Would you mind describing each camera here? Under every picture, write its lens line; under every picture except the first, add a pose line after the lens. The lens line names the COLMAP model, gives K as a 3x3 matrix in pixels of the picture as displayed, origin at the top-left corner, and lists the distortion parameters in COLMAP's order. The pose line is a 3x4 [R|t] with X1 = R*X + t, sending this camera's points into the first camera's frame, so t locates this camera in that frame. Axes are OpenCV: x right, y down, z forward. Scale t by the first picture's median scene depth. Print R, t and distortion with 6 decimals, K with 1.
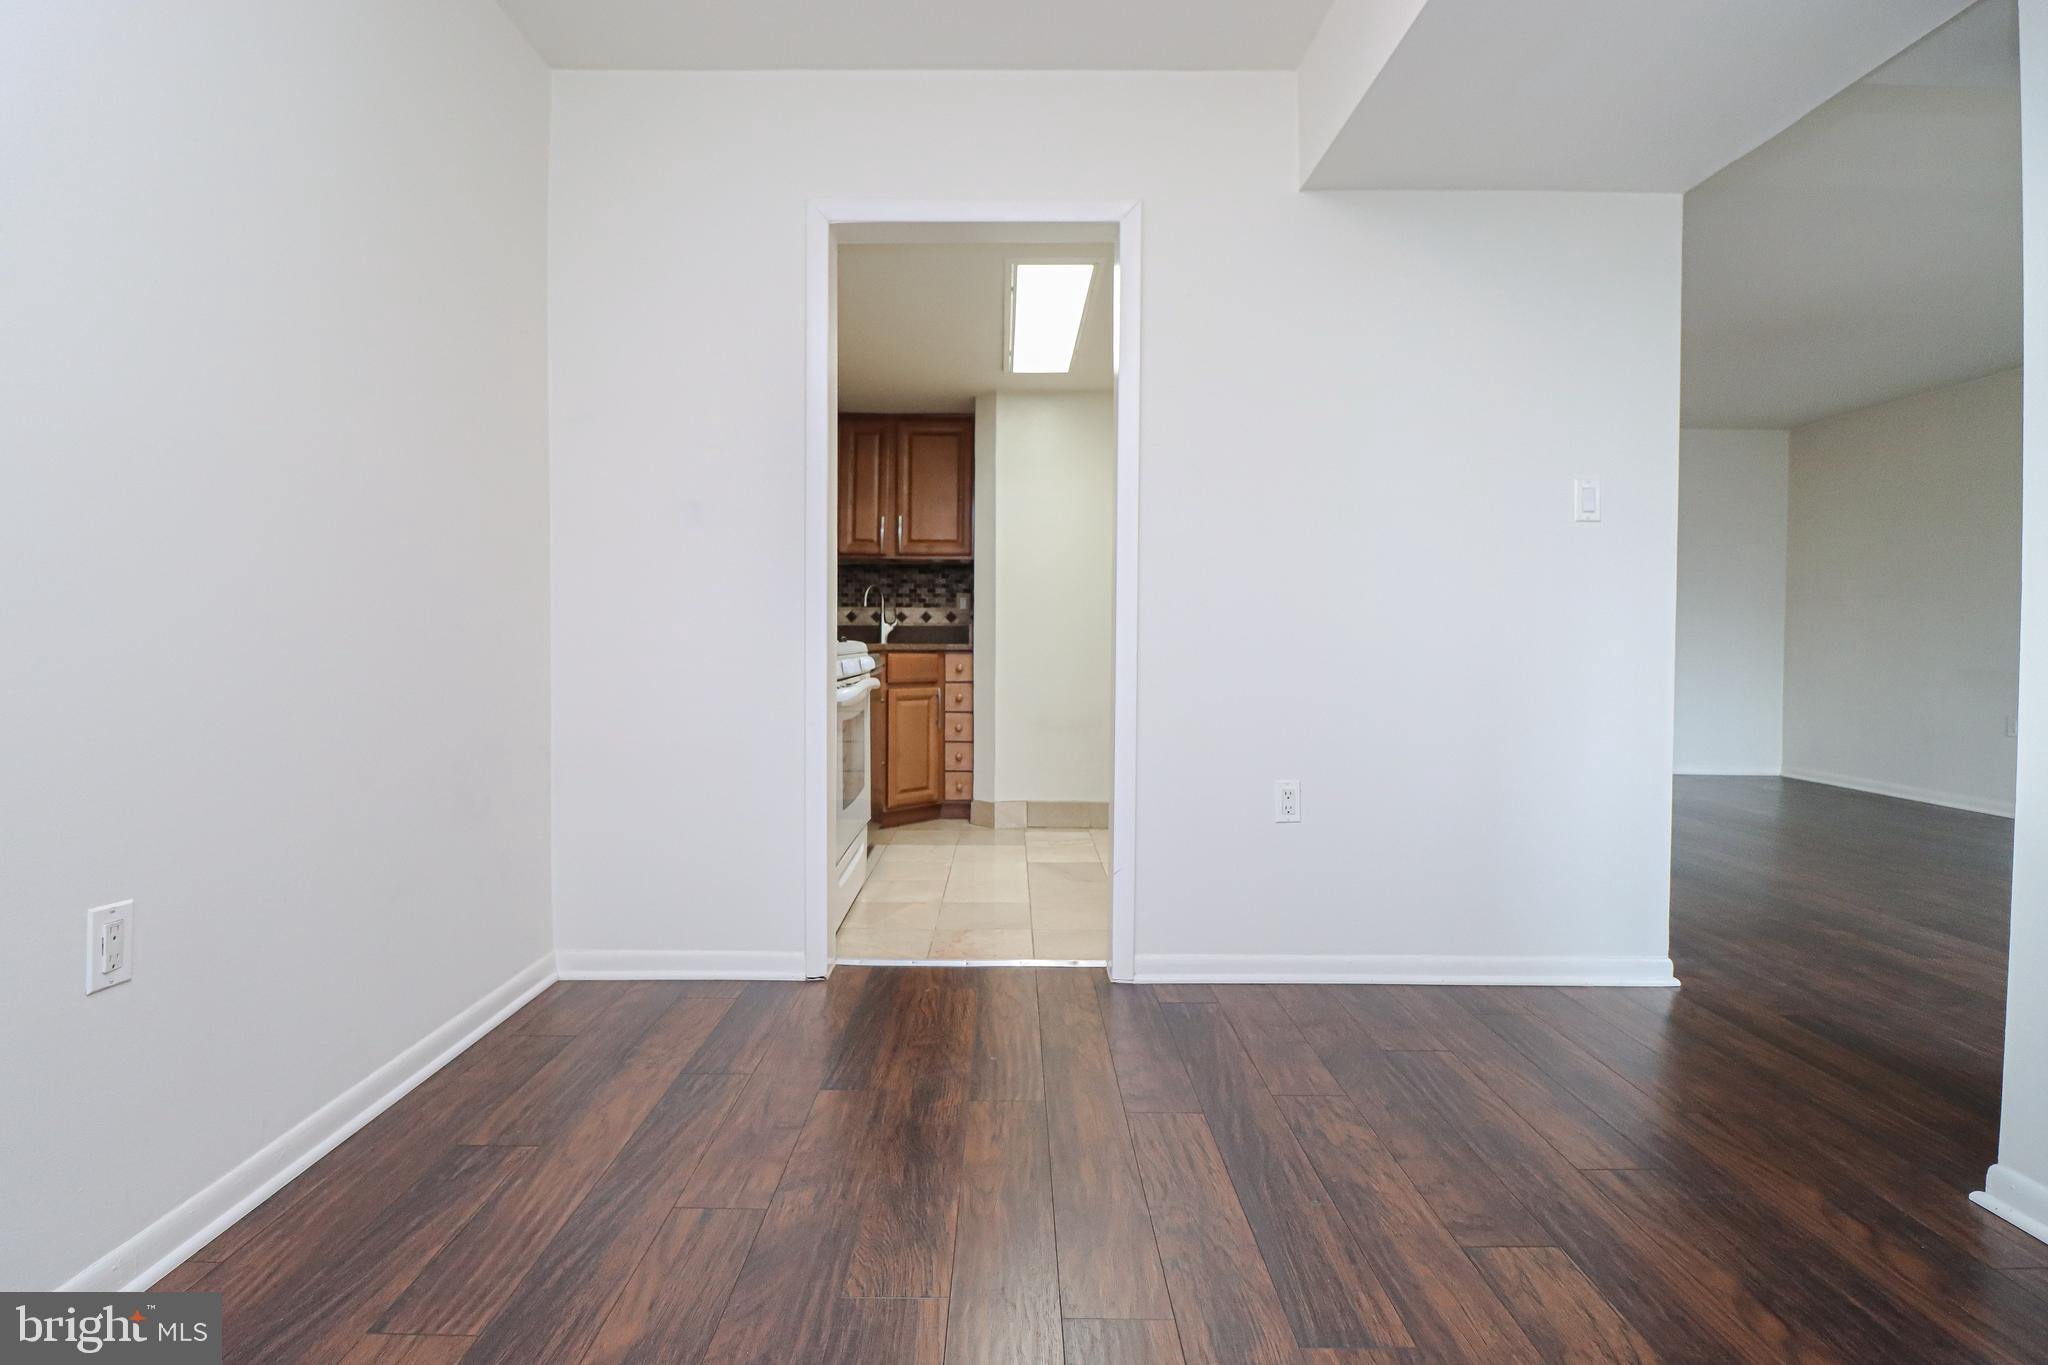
lens RADIAL K [[960.8, 0, 1021.4], [0, 960.8, 660.7], [0, 0, 1]] dist [0.003569, -0.012486]
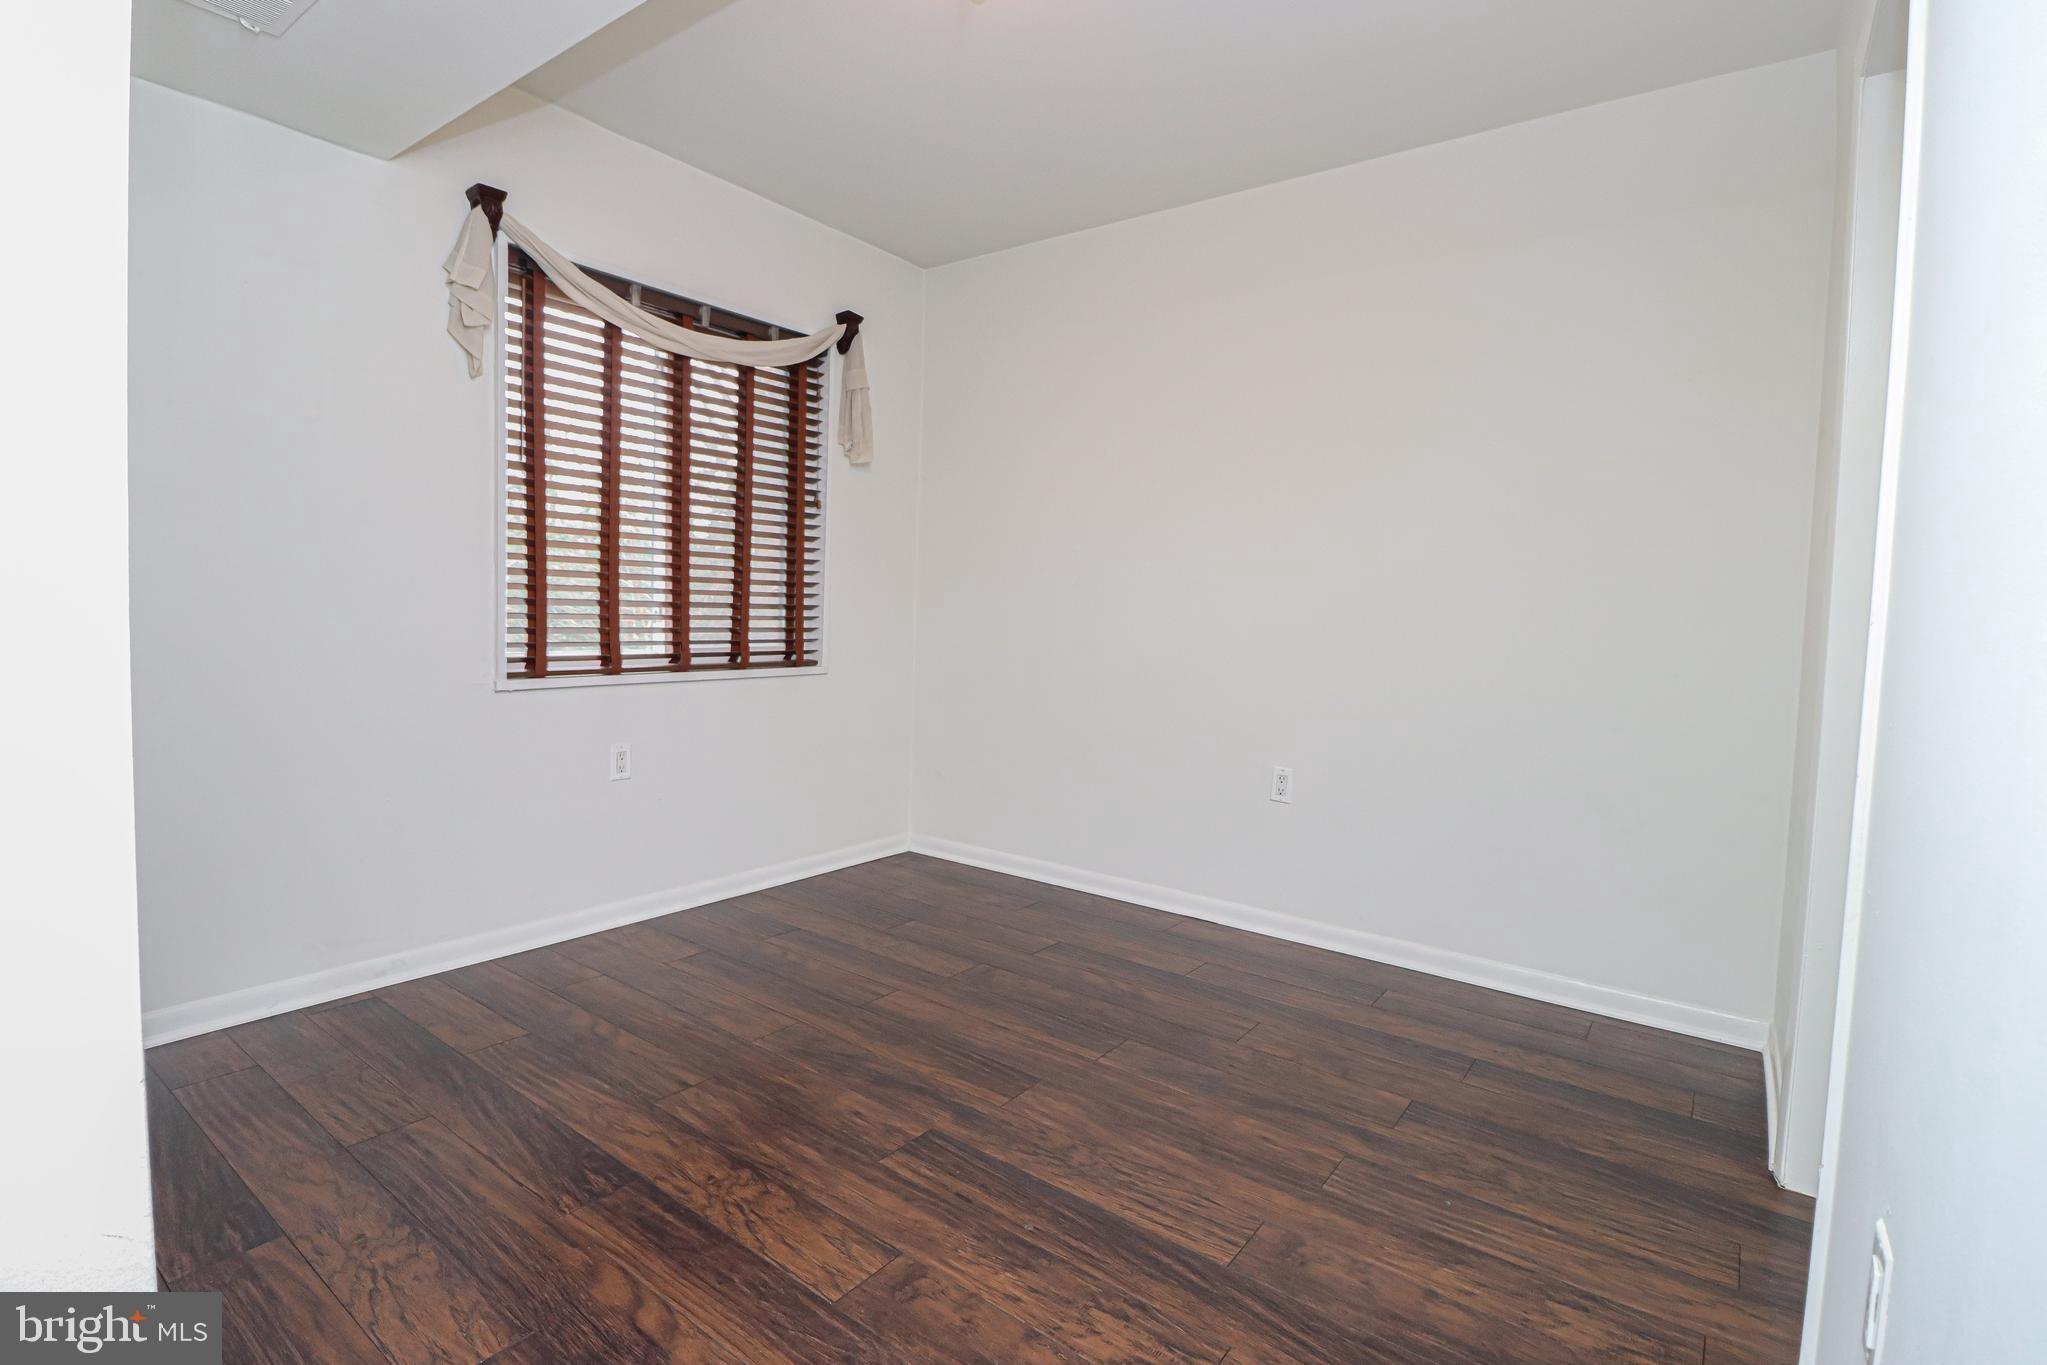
lens RADIAL K [[953.7, 0, 1018.8], [0, 953.7, 665.3], [0, 0, 1]] dist [-0.012491, 0.000149]
pose [[-0.596152, 0.021797, -0.802575, 0.379716], [-0.061740, 0.995427, 0.072896, -0.037762], [0.800494, 0.093008, -0.592080, 0.521857]]
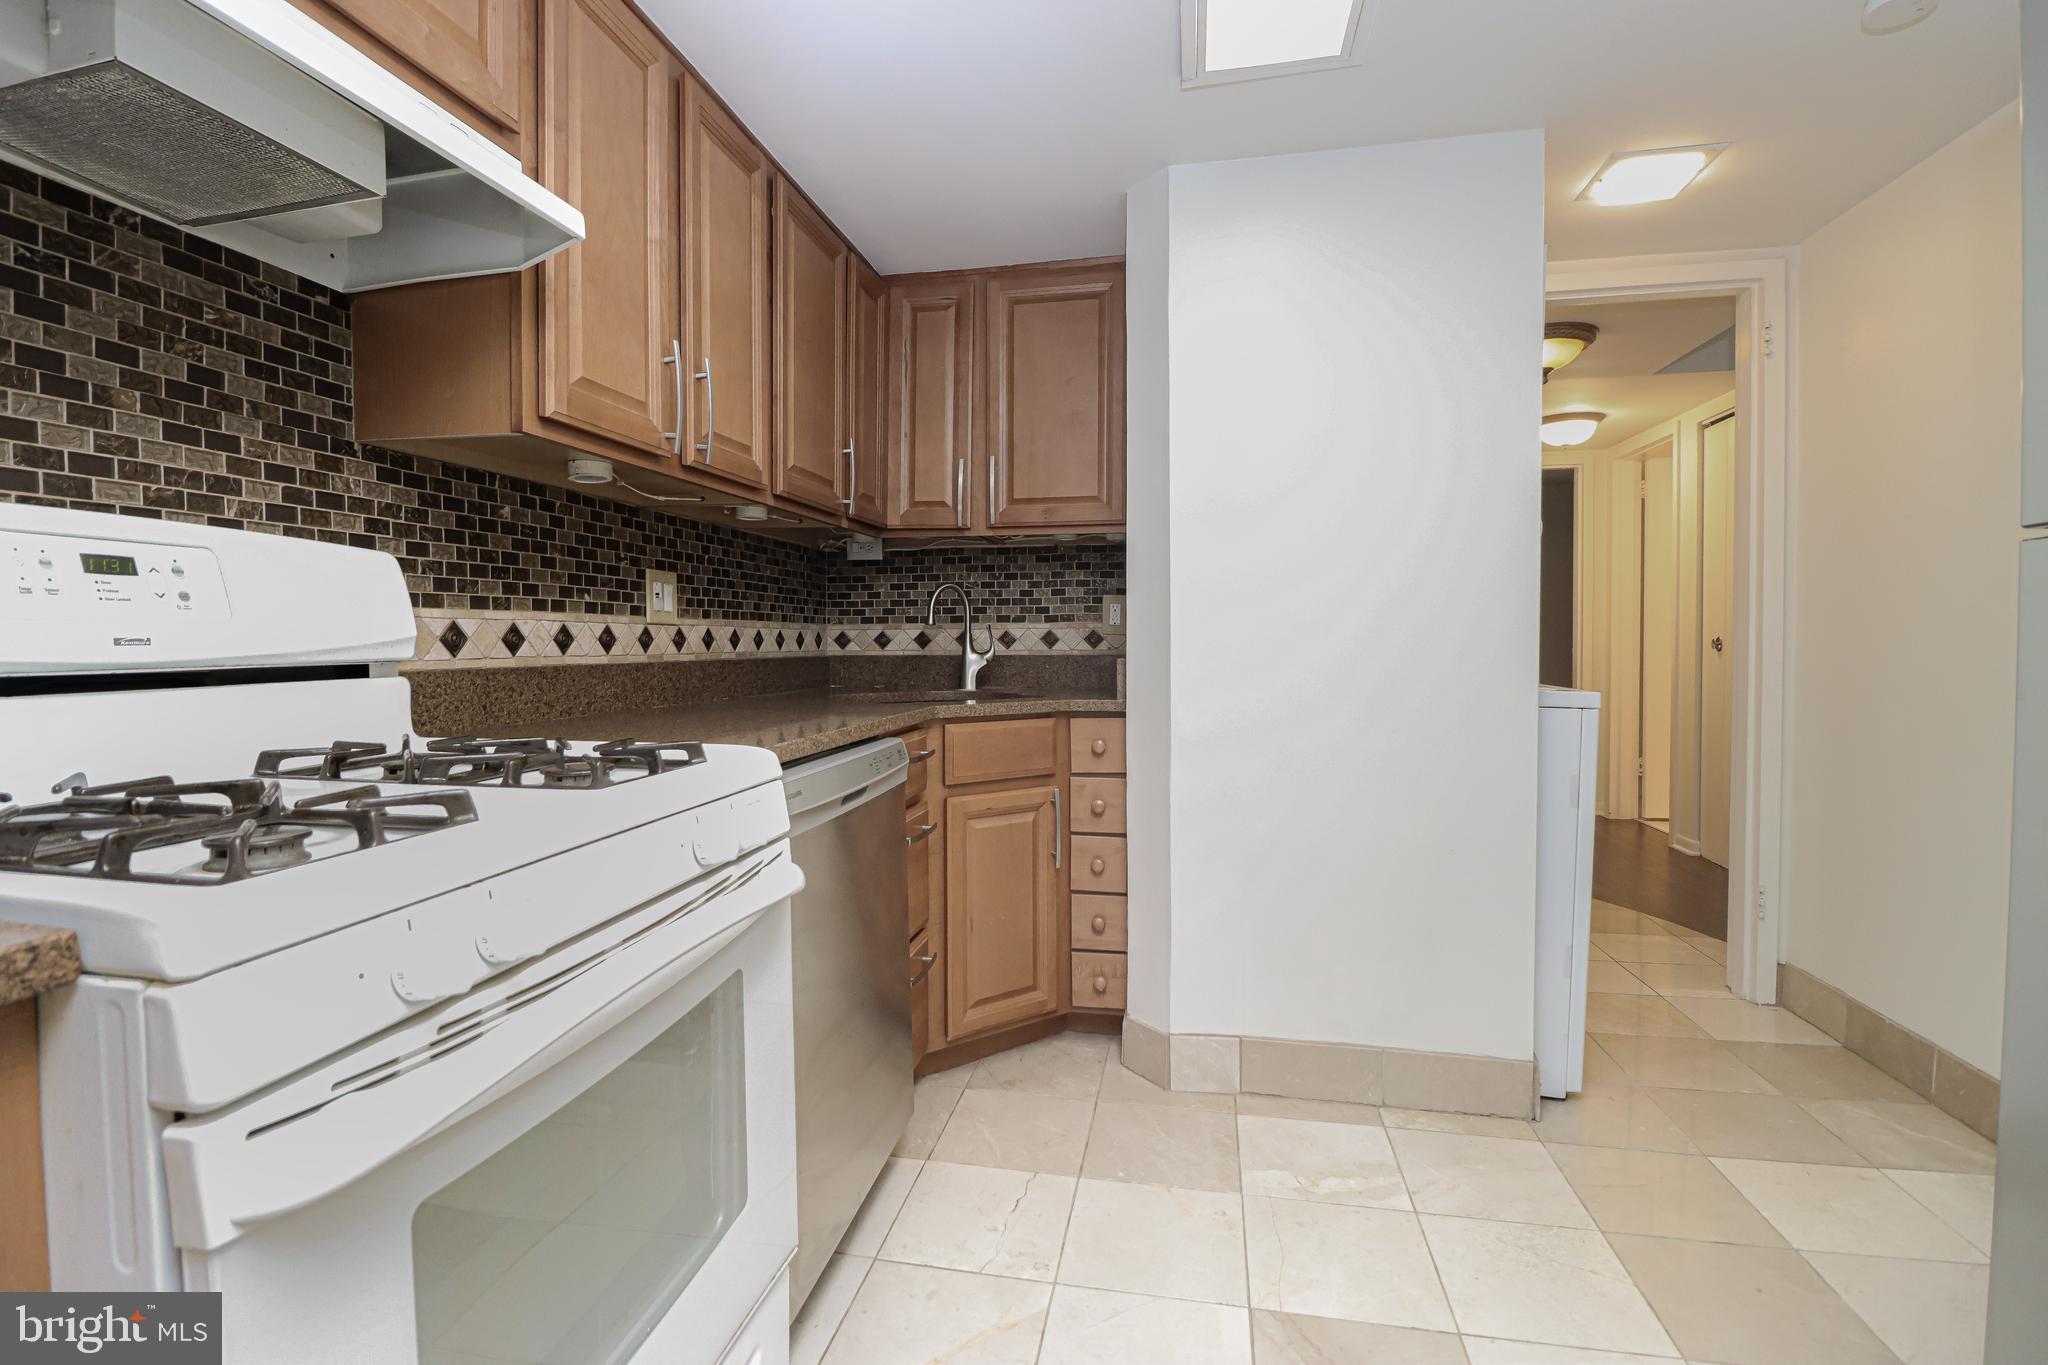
lens RADIAL K [[954.1, 0, 1019.3], [0, 954.1, 665.3], [0, 0, 1]] dist [-0.012491, 0.000149]
pose [[0.980590, -0.005610, -0.195991, -0.007664], [0.006483, 0.999972, 0.003812, -0.036806], [0.195964, -0.005009, 0.980598, 0.506580]]
